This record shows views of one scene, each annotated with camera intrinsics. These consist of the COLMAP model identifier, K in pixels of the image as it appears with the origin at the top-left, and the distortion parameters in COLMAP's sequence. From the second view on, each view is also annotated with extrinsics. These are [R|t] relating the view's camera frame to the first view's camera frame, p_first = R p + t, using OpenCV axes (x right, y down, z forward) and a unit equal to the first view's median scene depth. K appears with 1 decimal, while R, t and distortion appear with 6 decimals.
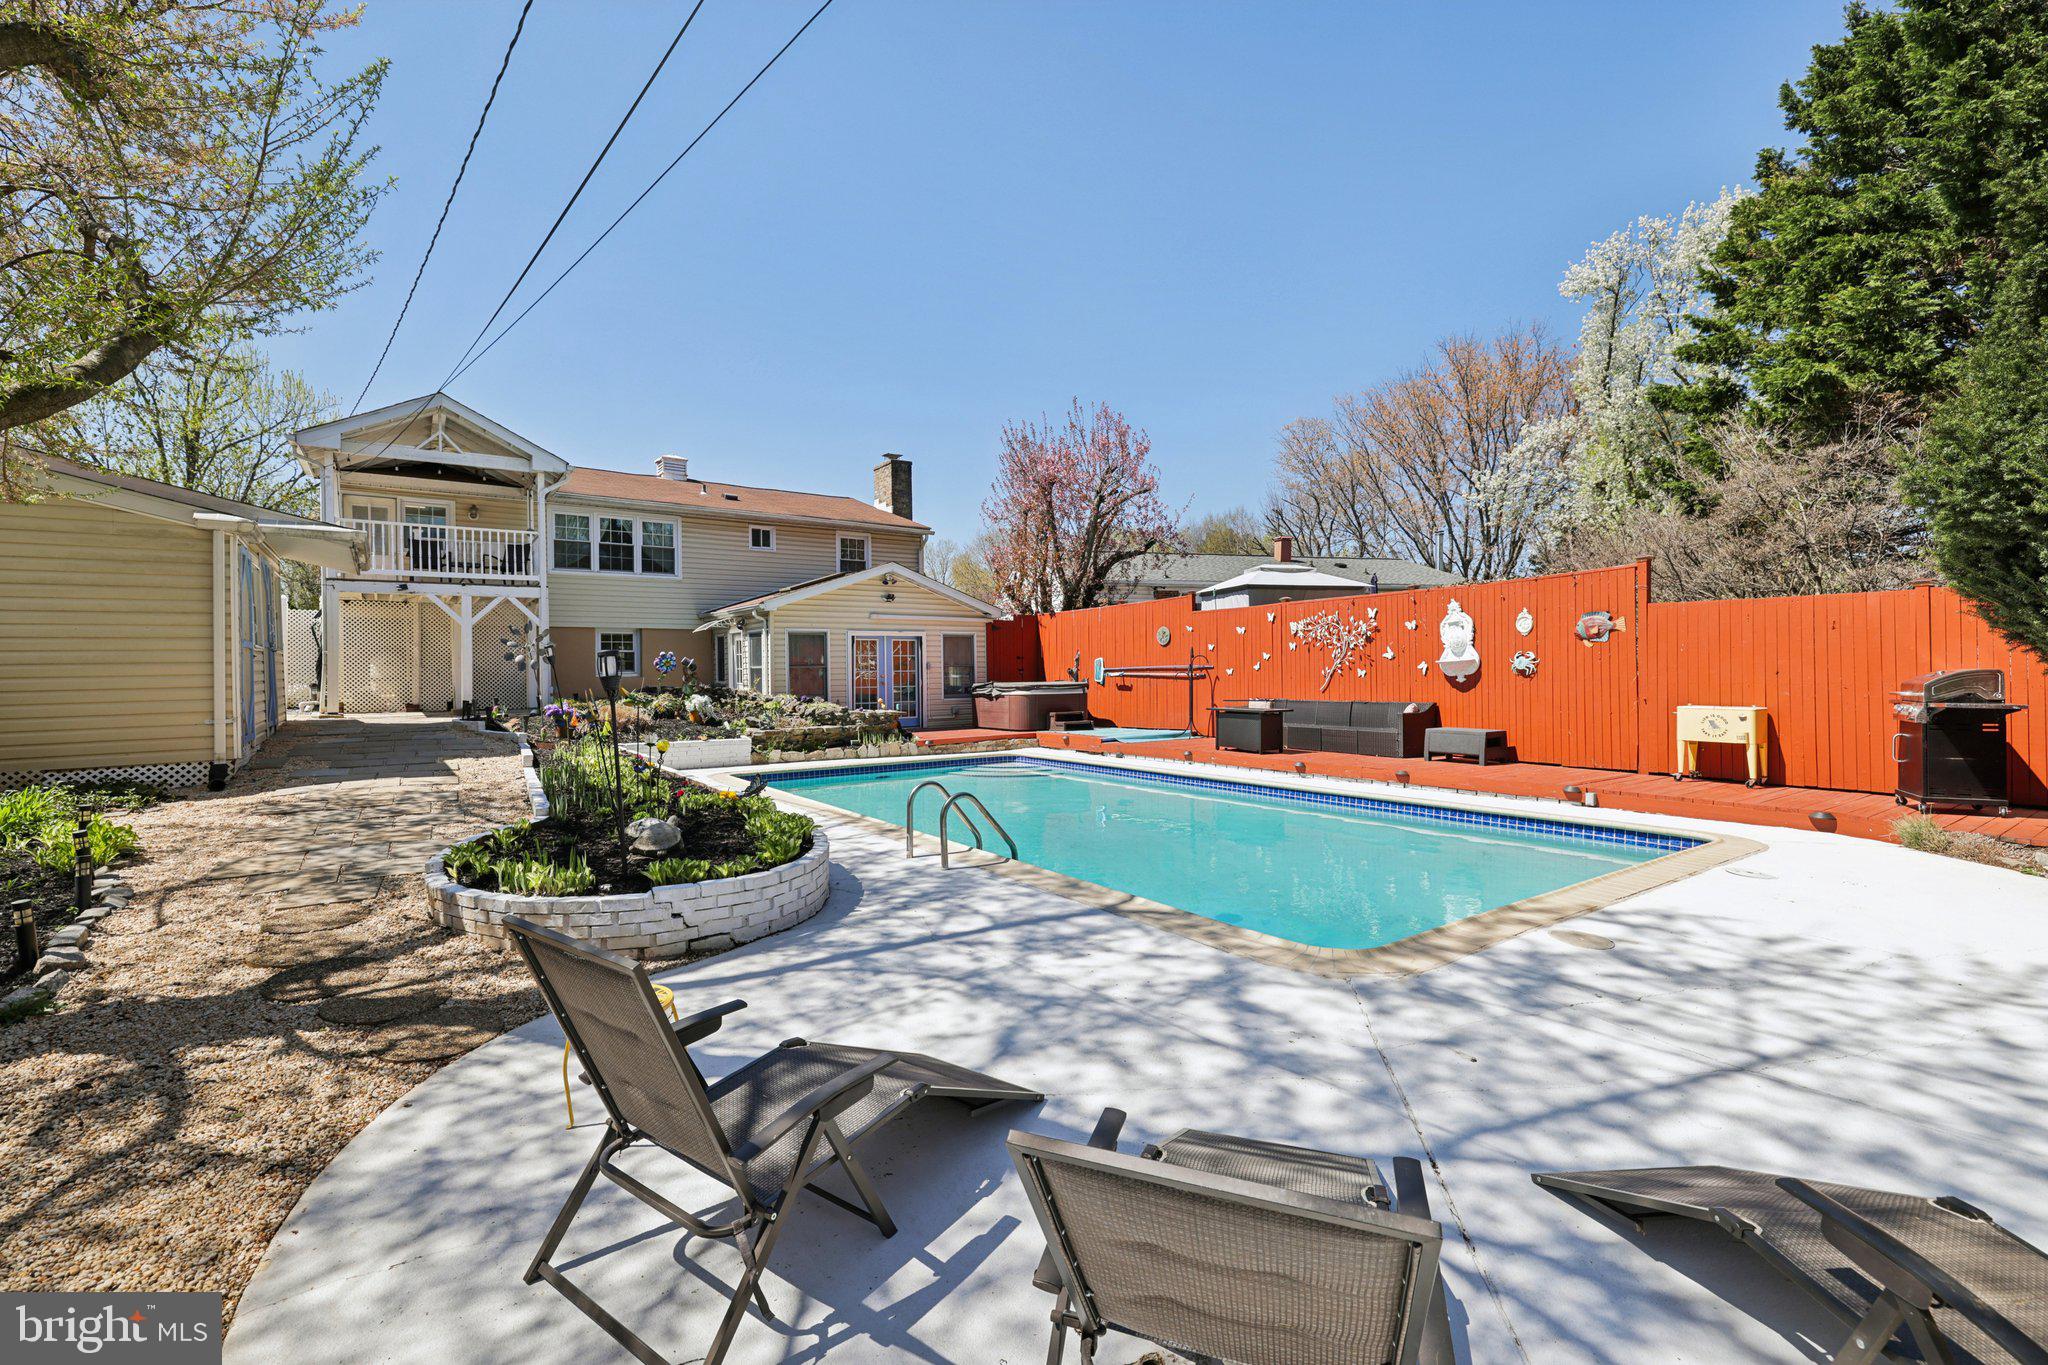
lens RADIAL K [[876.8, 0, 1018.8], [0, 876.8, 685.4], [0, 0, 1]] dist [-0.001209, 0.000207]
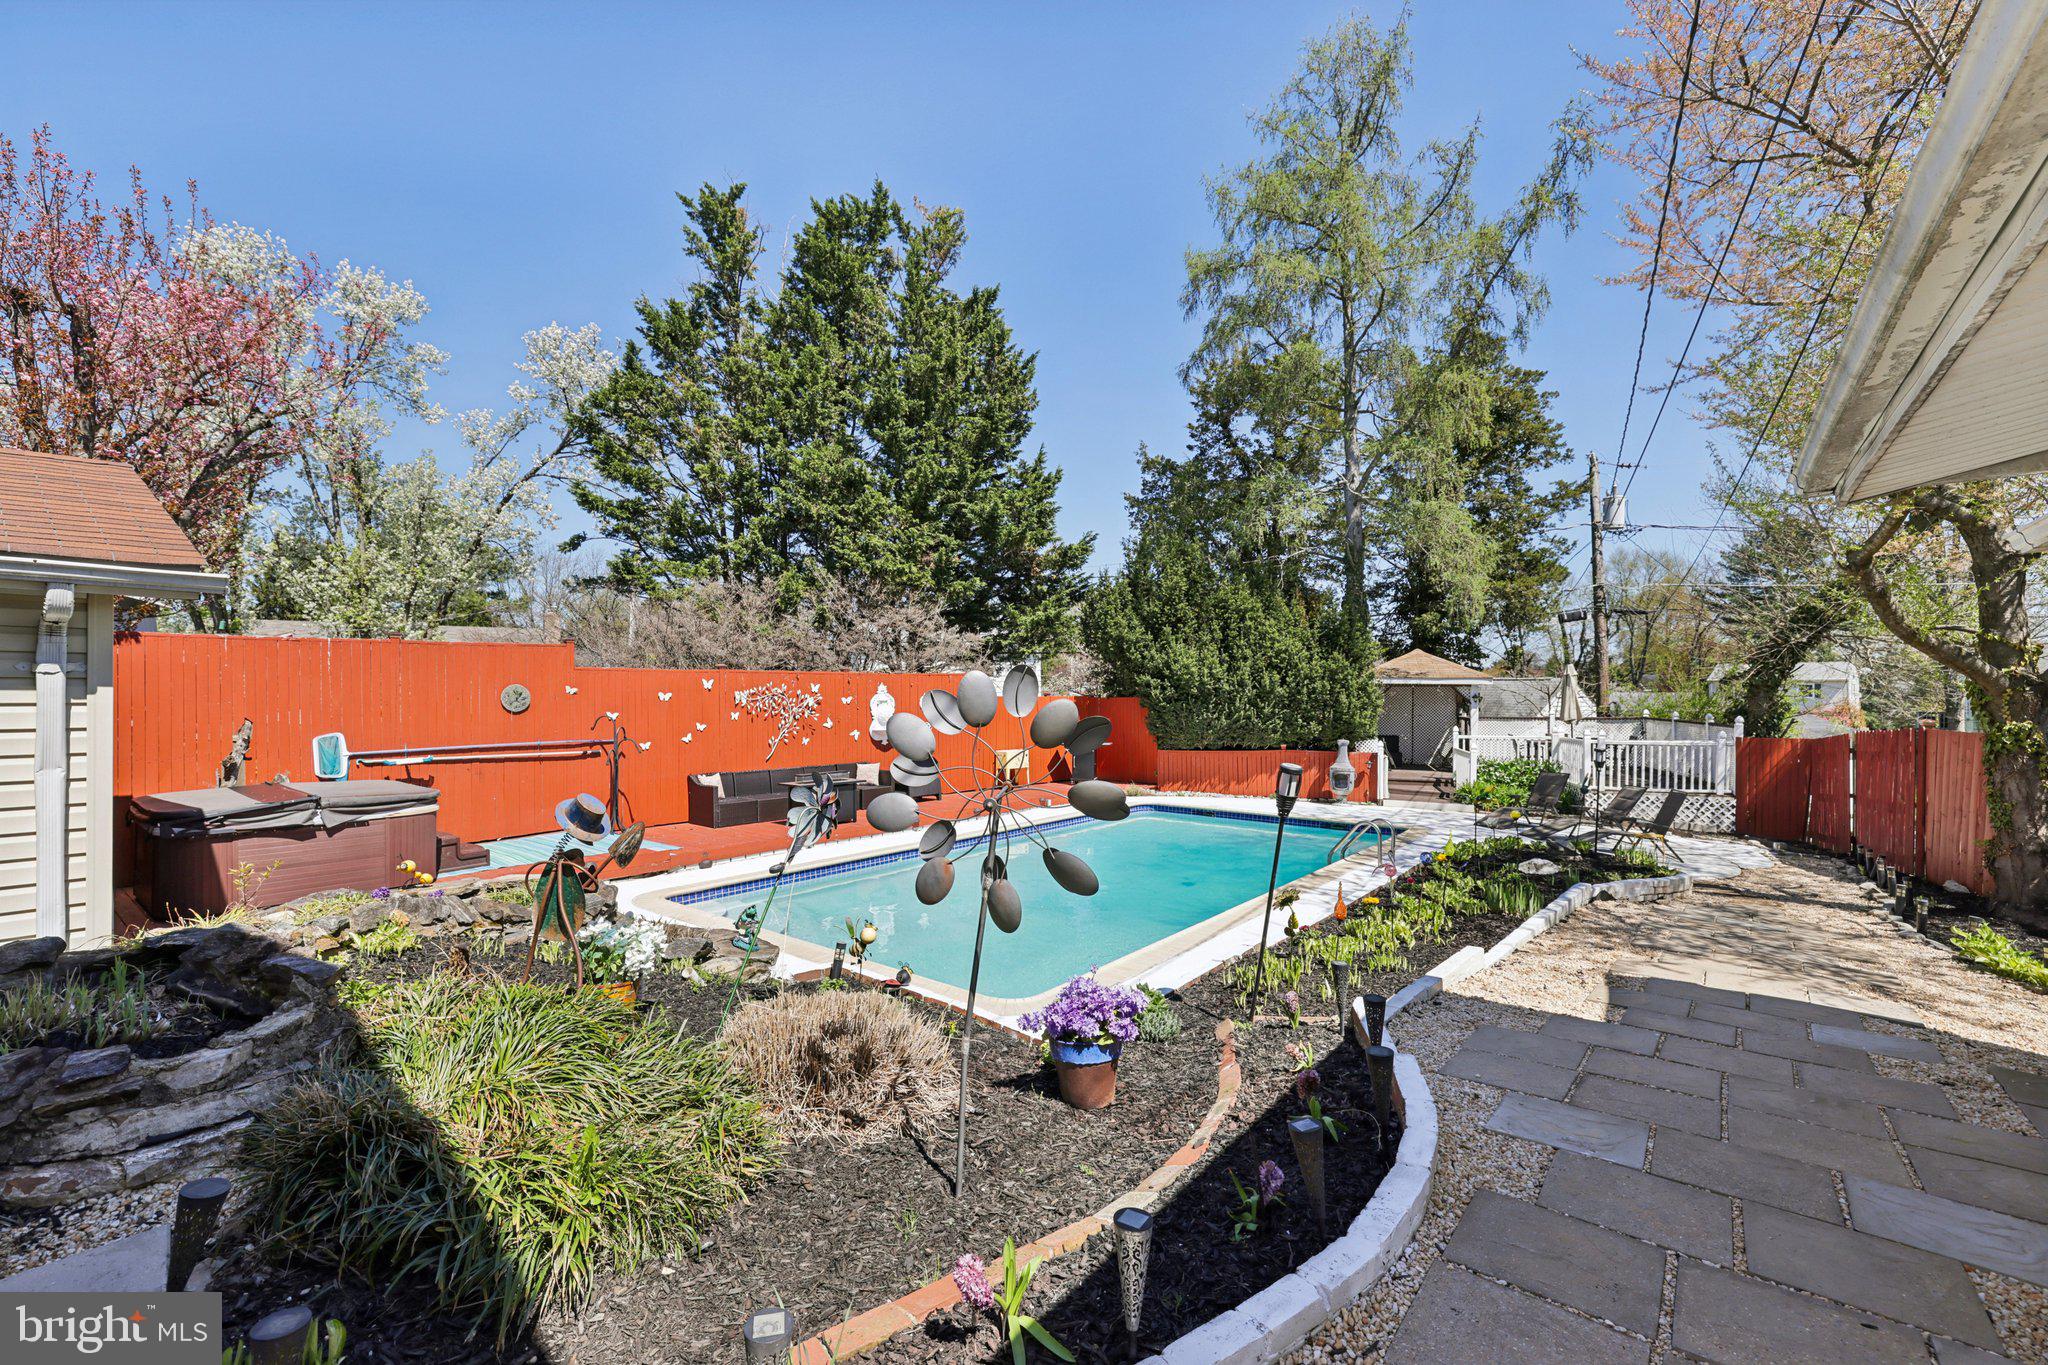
lens RADIAL K [[862.8, 0, 1024.0], [0, 862.8, 682.5], [0, 0, 1]] dist [-0.000438, 0.000336]
pose [[-0.284333, 0.019073, 0.958536, -0.578929], [0.013567, 0.999782, -0.015869, -0.052849], [-0.958630, 0.008492, -0.284530, 0.820433]]
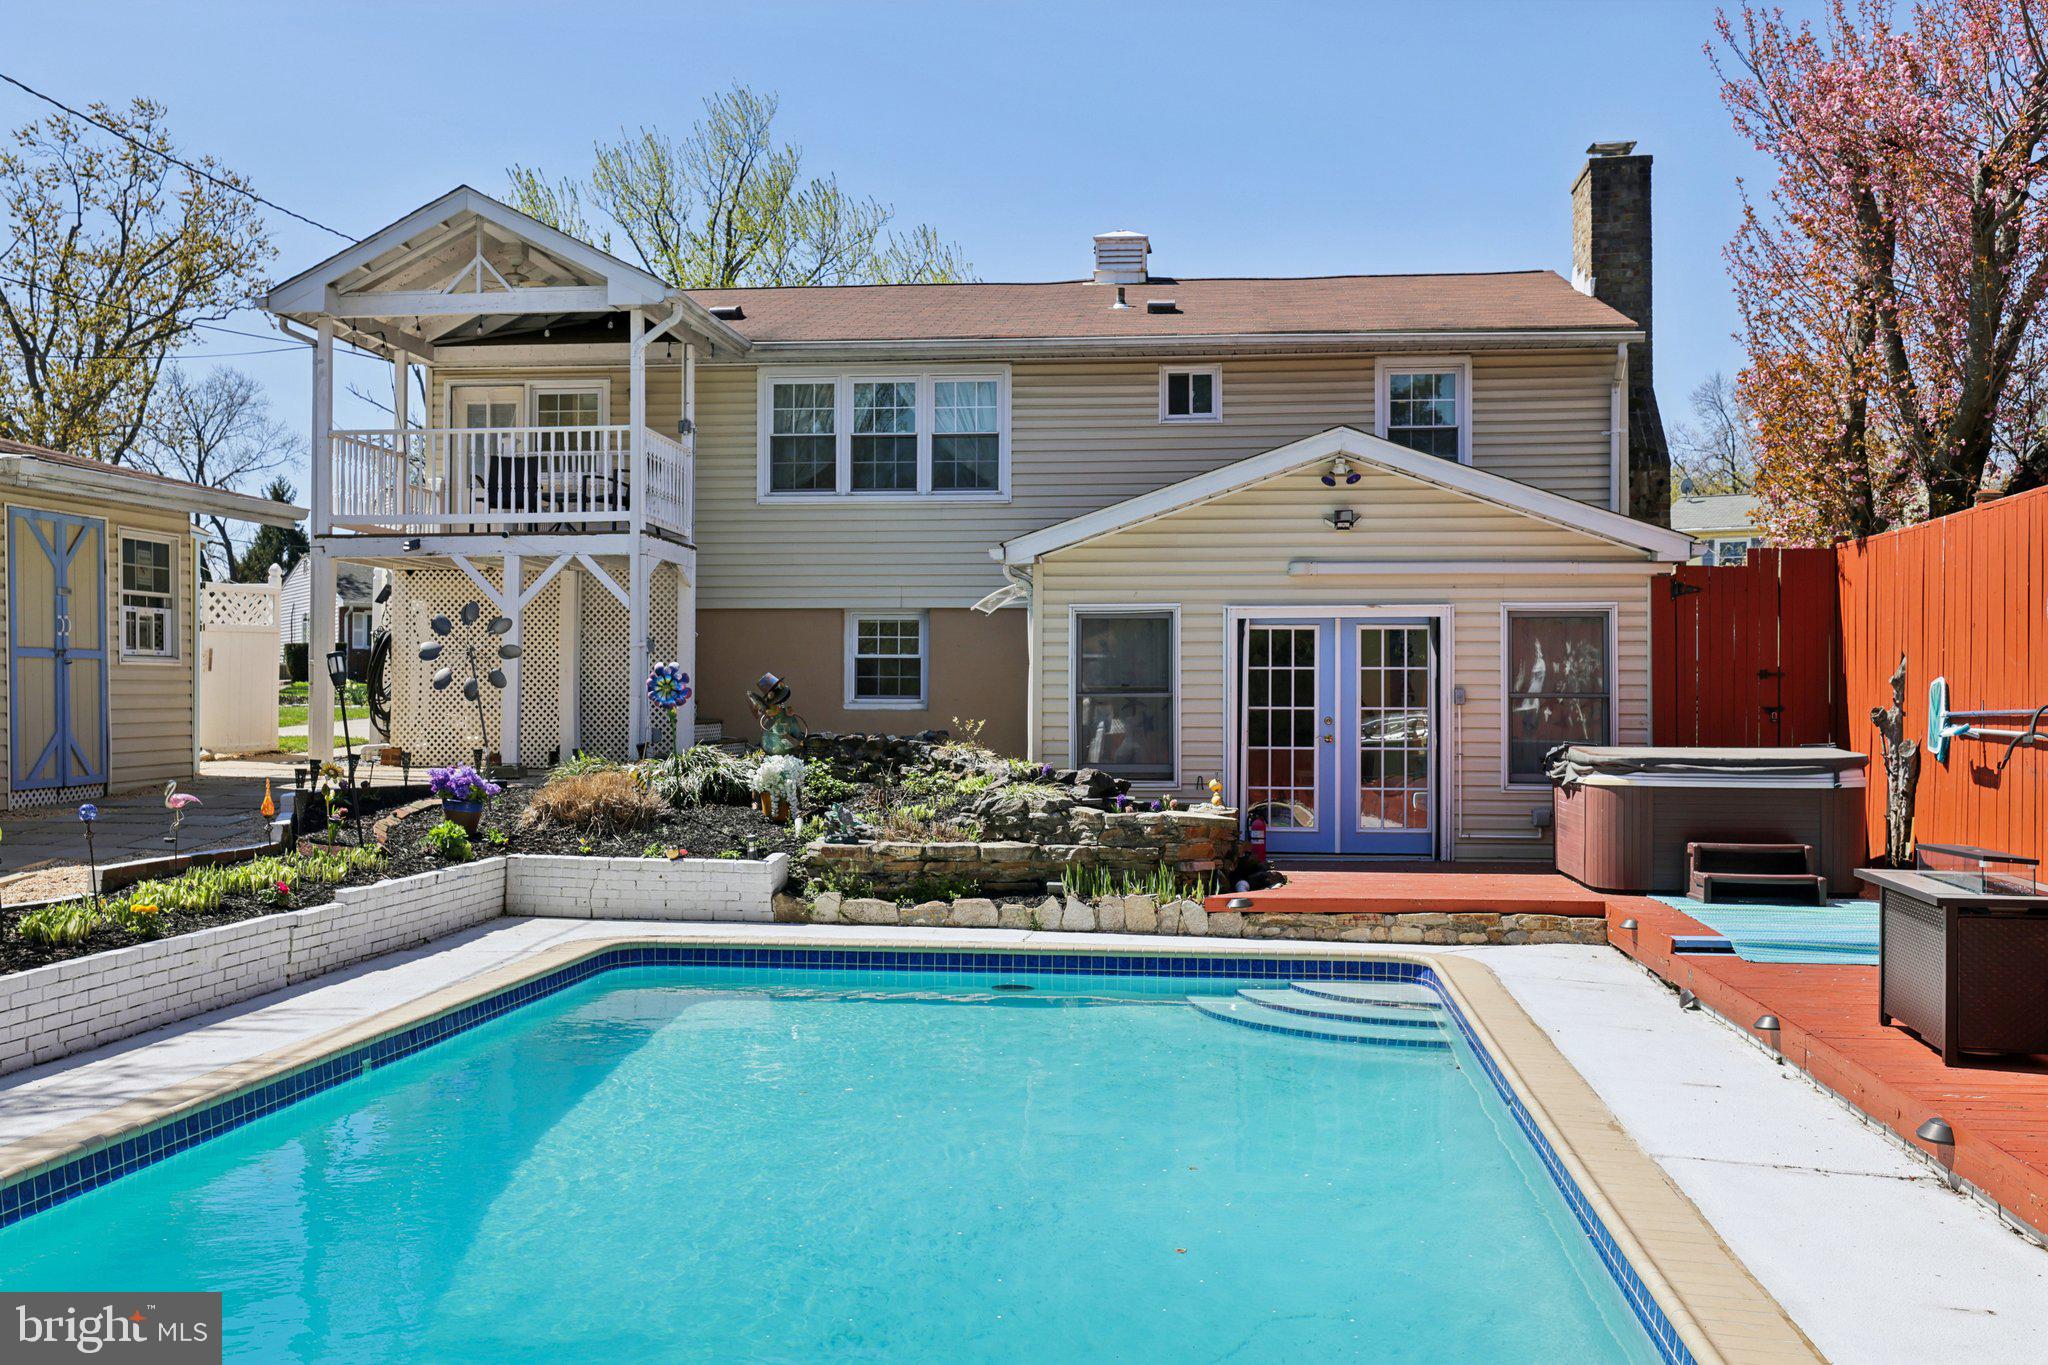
lens RADIAL K [[1918.3, 0, 1020.3], [0, 1918.3, 669.4], [0, 0, 1]] dist [-0.003657, 0.008506]
pose [[0.744997, 0.004374, -0.667053, 0.334712], [-0.021584, 0.999613, -0.017551, -0.016583], [0.666719, 0.027473, 0.744803, 0.293810]]
